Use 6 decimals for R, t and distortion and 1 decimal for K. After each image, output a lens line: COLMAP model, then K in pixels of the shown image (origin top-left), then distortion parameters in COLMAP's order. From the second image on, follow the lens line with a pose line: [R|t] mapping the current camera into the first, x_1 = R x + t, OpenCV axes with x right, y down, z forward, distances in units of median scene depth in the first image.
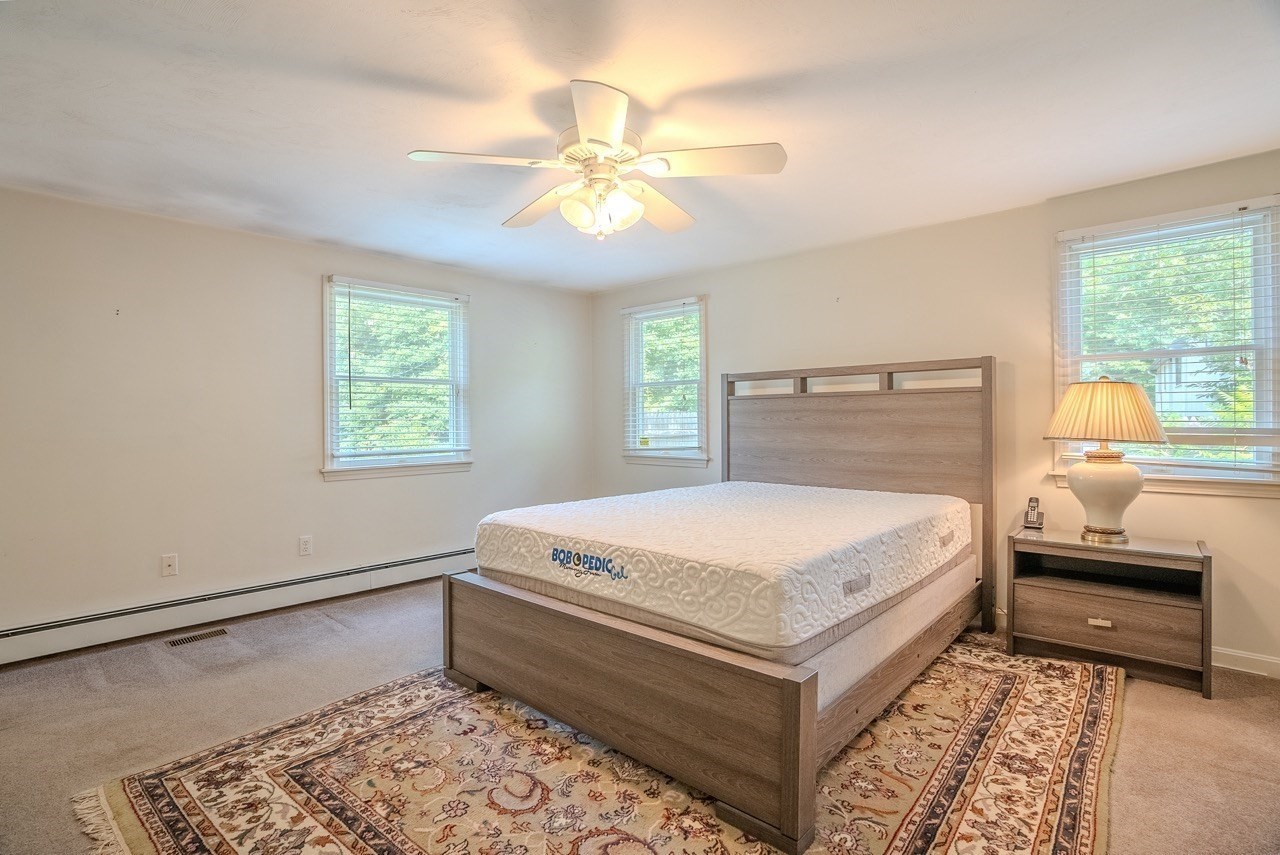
lens RADIAL K [[604.8, 0, 638.0], [0, 604.8, 423.9], [0, 0, 1]] dist [-0.072400, 0.021773]
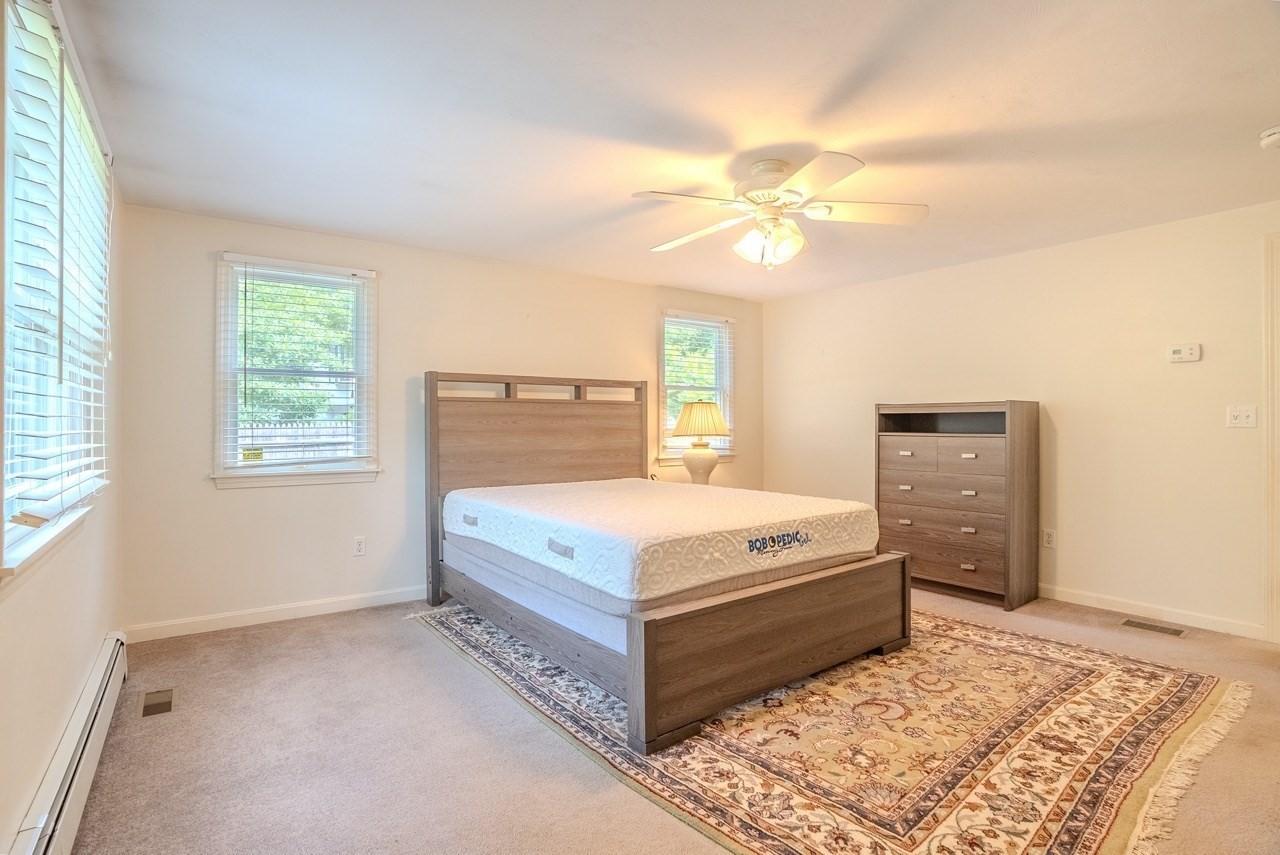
lens RADIAL K [[604.8, 0, 638.0], [0, 604.8, 423.9], [0, 0, 1]] dist [-0.072400, 0.021773]
pose [[0.205117, 0.006724, 0.978714, -1.300318], [0.006836, 0.999942, -0.008303, 0.007922], [-0.978714, 0.008393, 0.205060, 1.032080]]
